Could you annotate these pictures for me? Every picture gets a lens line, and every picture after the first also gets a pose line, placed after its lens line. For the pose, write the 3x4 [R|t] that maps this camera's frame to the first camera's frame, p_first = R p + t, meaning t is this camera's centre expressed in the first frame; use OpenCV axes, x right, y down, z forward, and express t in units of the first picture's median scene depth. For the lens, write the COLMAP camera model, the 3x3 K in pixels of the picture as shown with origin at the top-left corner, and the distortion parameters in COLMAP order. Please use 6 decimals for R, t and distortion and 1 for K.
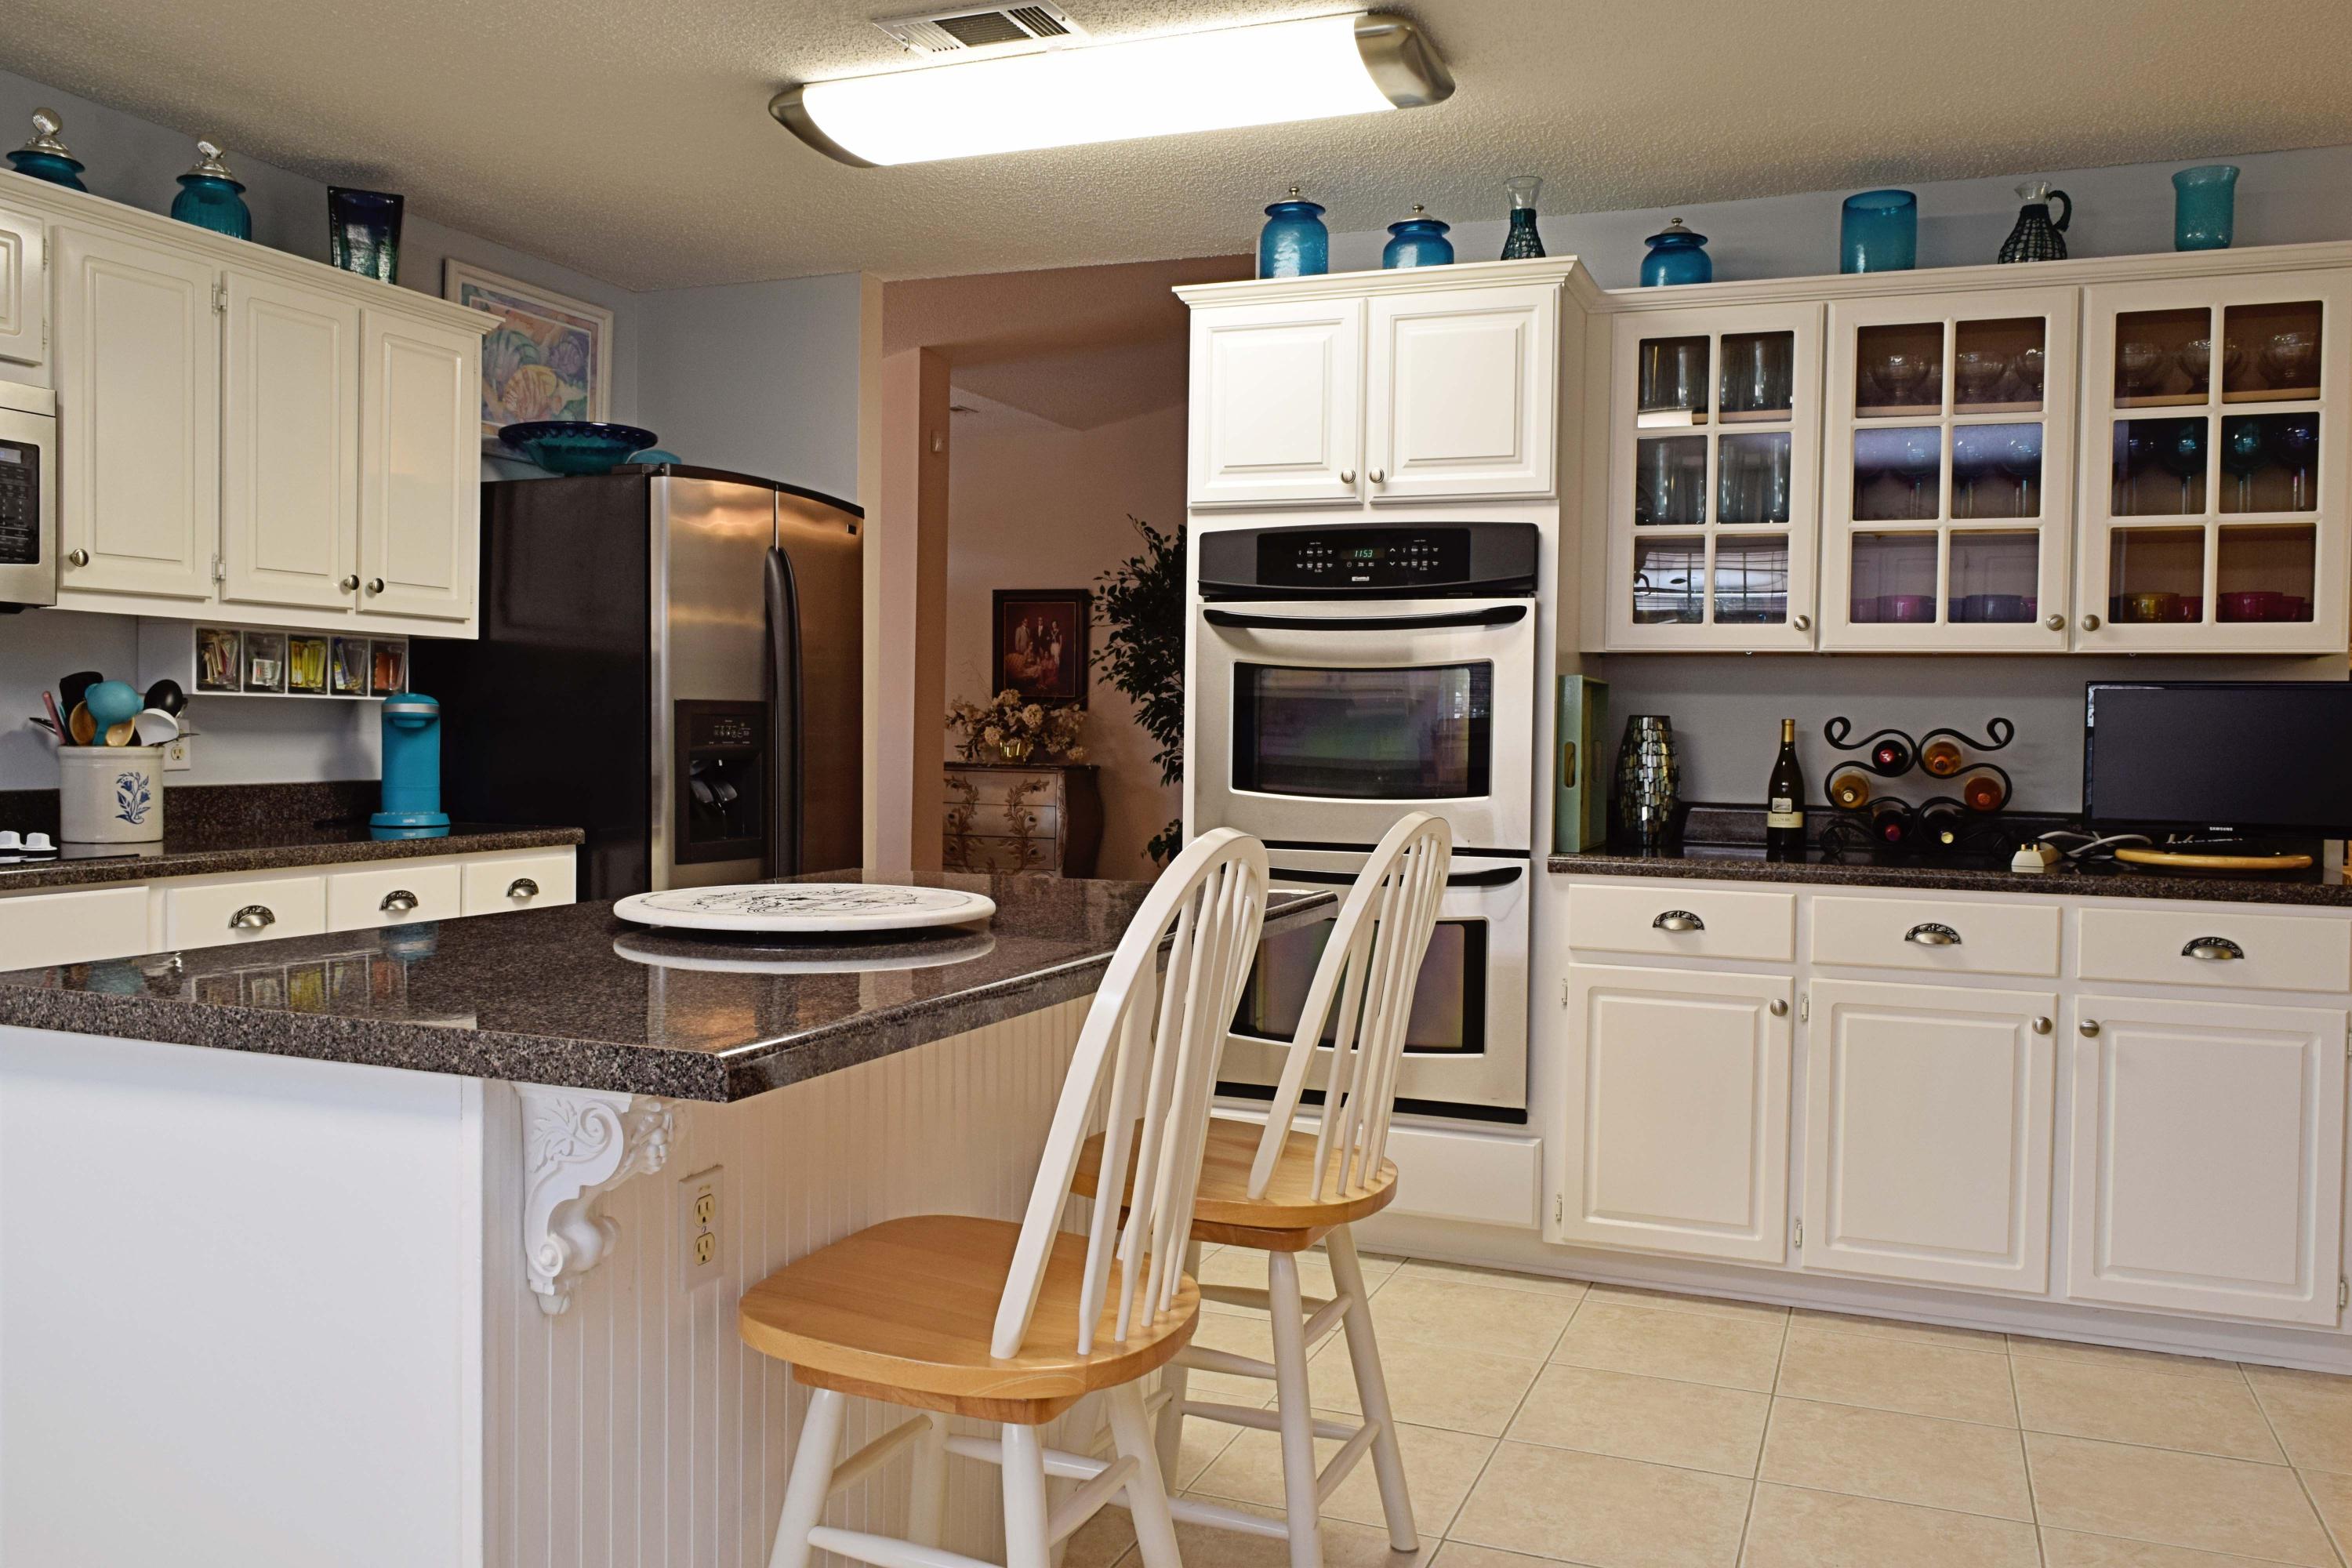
lens RADIAL K [[1839.5, 0, 1185.6], [0, 1839.5, 773.6], [0, 0, 1]] dist [-0.015572, 0.005083]
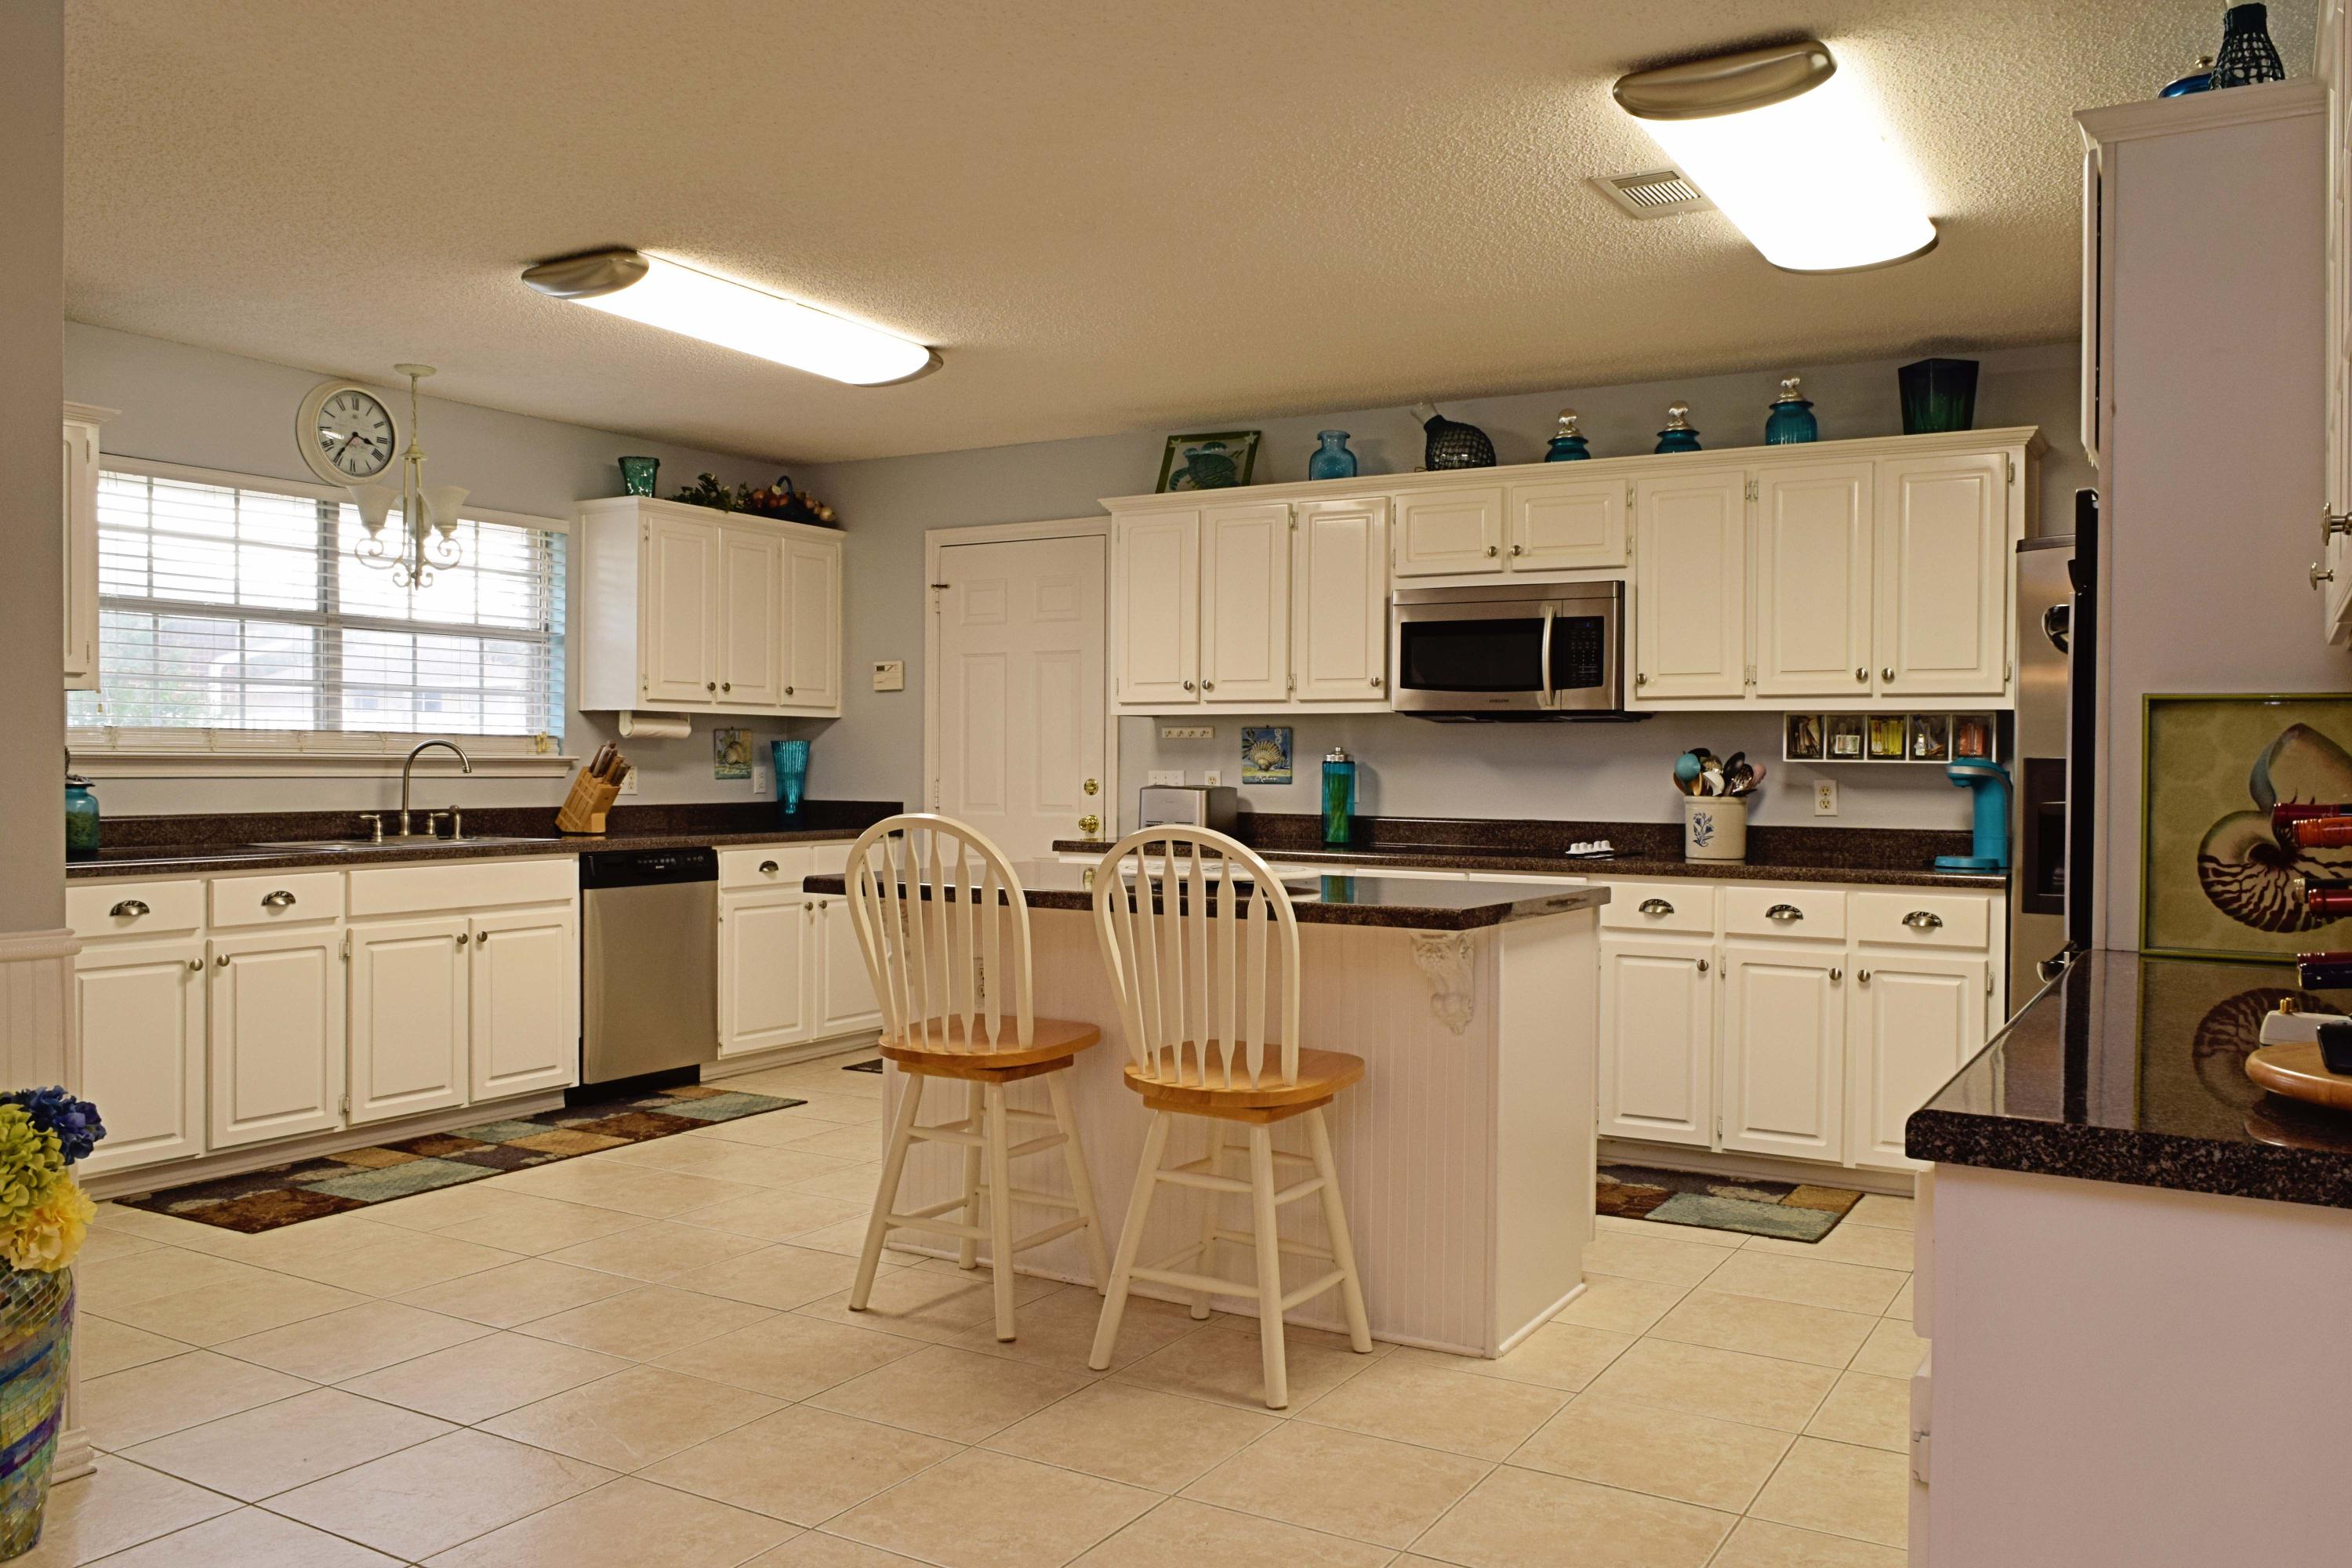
lens RADIAL K [[1839.5, 0, 1171.0], [0, 1839.5, 780.9], [0, 0, 1]] dist [-0.015572, 0.005083]
pose [[-0.169835, -0.009114, -0.985430, 0.856048], [-0.038443, 0.999257, -0.002617, -0.005199], [0.984722, 0.037438, -0.170060, 0.690581]]
